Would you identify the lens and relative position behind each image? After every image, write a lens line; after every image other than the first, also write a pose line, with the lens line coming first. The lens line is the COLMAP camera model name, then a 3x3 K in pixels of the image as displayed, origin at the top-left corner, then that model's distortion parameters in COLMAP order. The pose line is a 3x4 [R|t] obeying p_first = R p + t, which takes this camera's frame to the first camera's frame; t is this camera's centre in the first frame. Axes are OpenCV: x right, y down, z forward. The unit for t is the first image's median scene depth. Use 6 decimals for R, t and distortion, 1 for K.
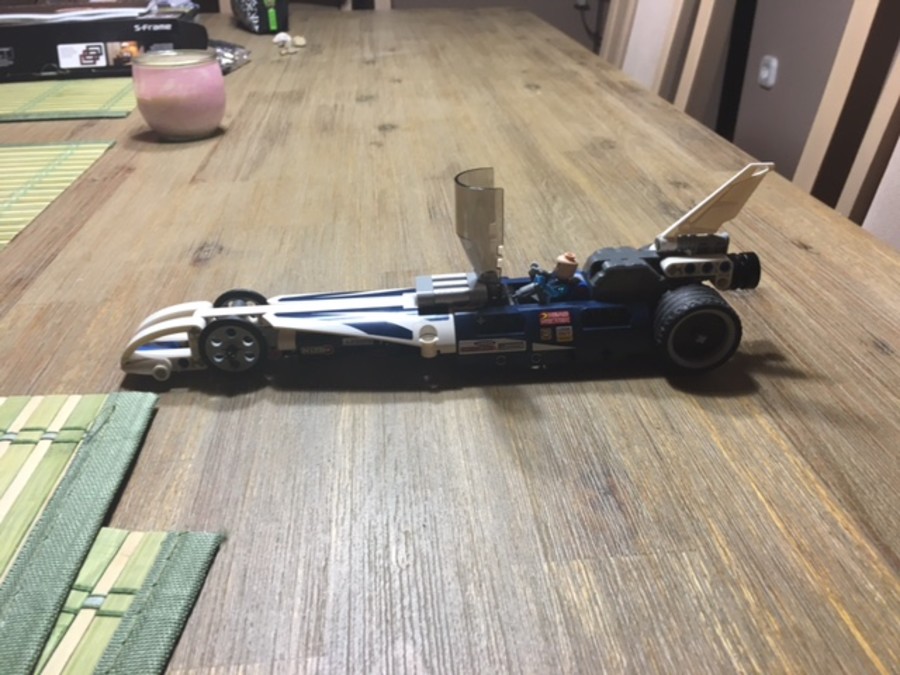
lens RADIAL K [[779.1, 0, 448.0], [0, 779.1, 340.7], [0, 0, 1]] dist [0.072619, -0.123593]
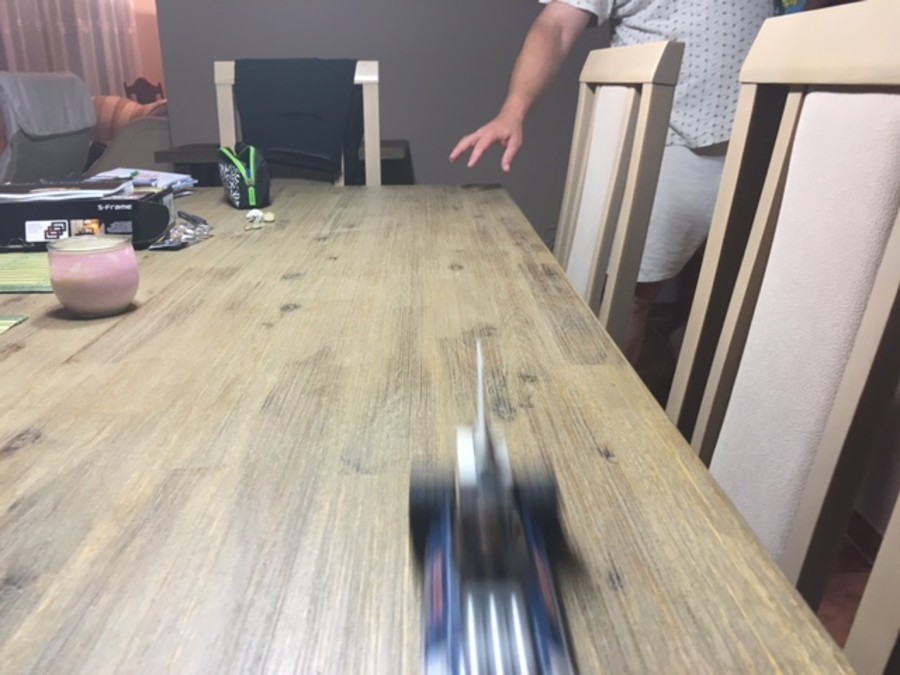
lens RADIAL K [[779.1, 0, 451.3], [0, 779.1, 331.5], [0, 0, 1]] dist [0.072619, -0.123593]
pose [[0.997943, 0.021750, -0.060301, 0.197286], [-0.033108, 0.980384, -0.194295, -0.046237], [0.054892, 0.195891, 0.979088, 0.002918]]
